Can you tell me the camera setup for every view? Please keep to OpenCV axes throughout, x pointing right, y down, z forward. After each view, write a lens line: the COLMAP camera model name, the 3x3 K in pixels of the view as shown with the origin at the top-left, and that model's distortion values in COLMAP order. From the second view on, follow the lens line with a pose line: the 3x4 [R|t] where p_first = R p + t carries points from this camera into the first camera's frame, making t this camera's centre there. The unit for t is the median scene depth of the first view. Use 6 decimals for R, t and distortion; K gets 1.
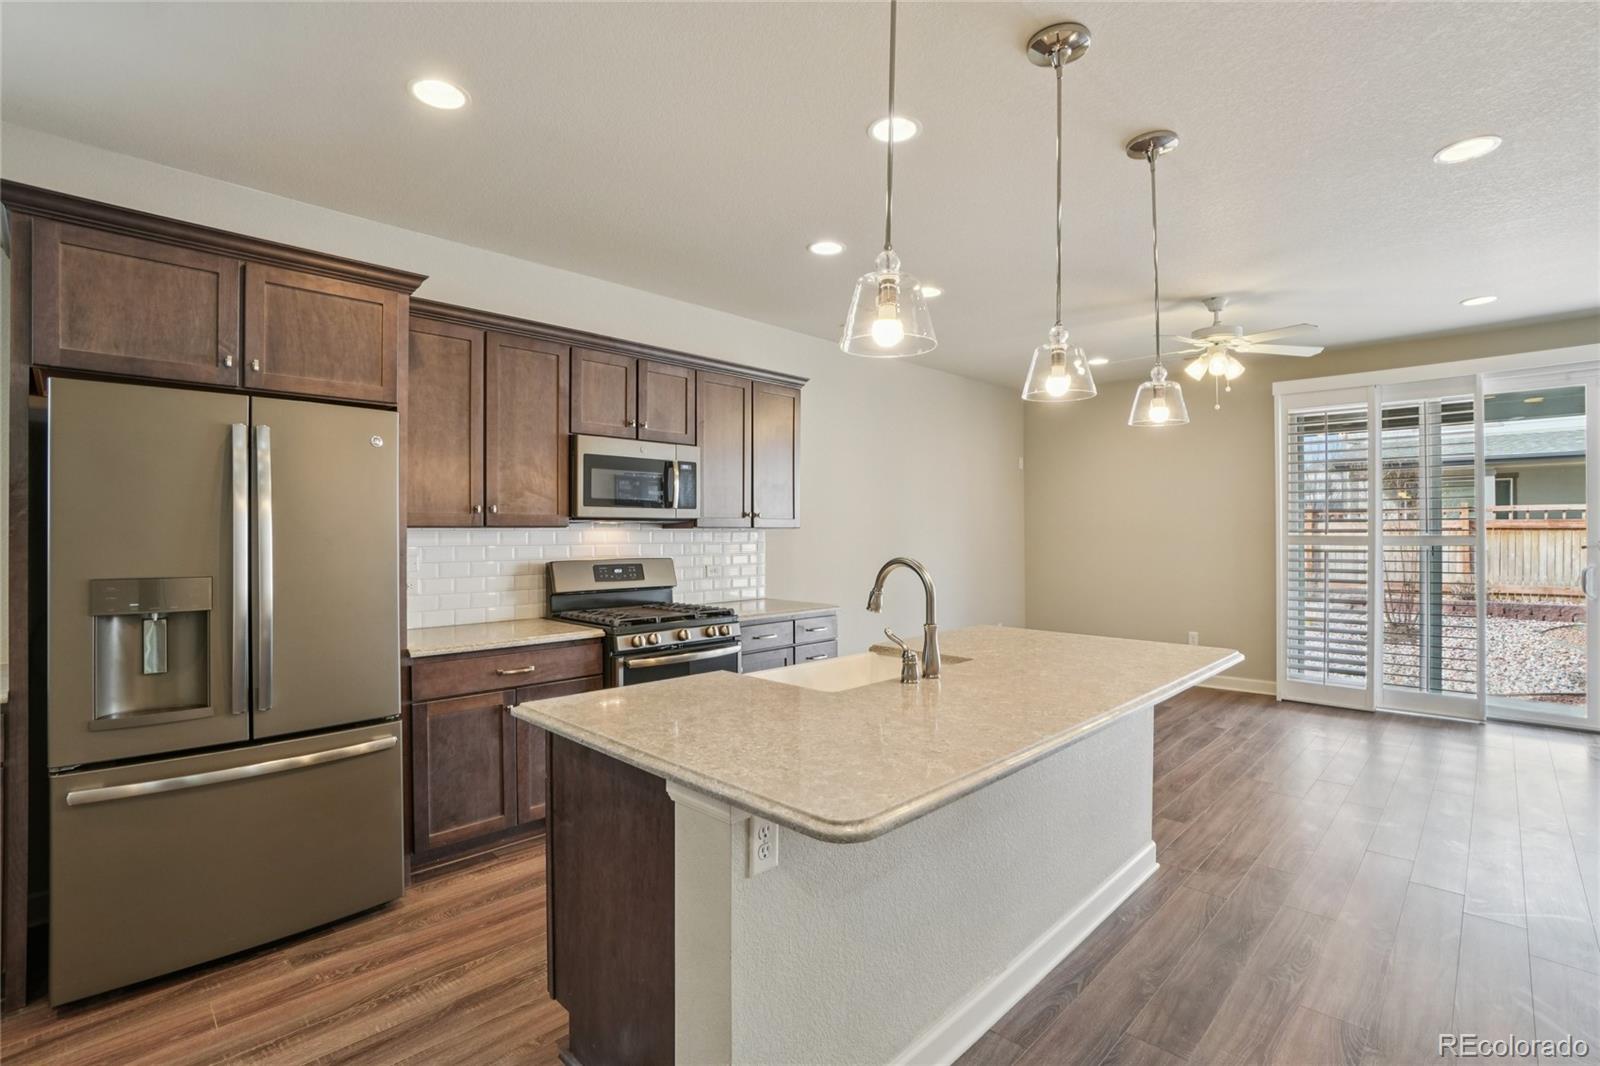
lens RADIAL K [[726.8, 0, 804.9], [0, 726.8, 528.2], [0, 0, 1]] dist [-0.016682, 0.002149]
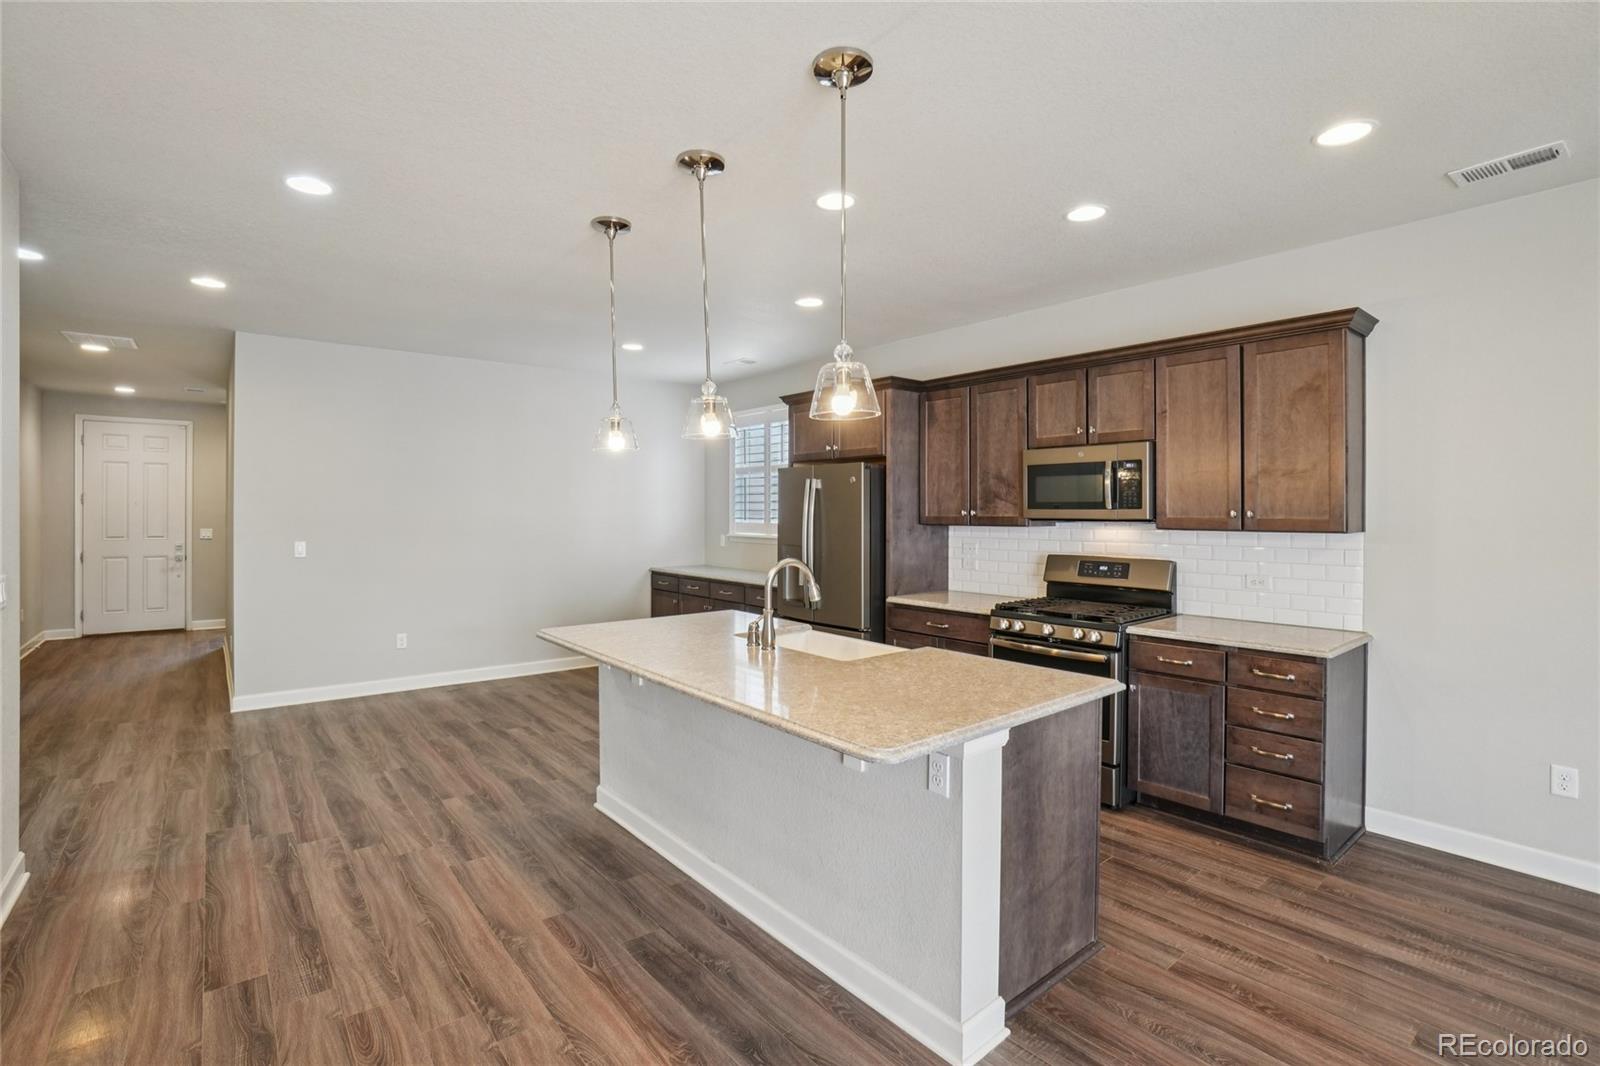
lens RADIAL K [[726.8, 0, 797.8], [0, 726.8, 518.6], [0, 0, 1]] dist [-0.016682, 0.002149]
pose [[-0.100292, 0.009381, -0.994914, 0.853911], [0.003760, 0.999952, 0.009049, -0.024797], [0.994951, -0.002833, -0.100322, 0.687263]]
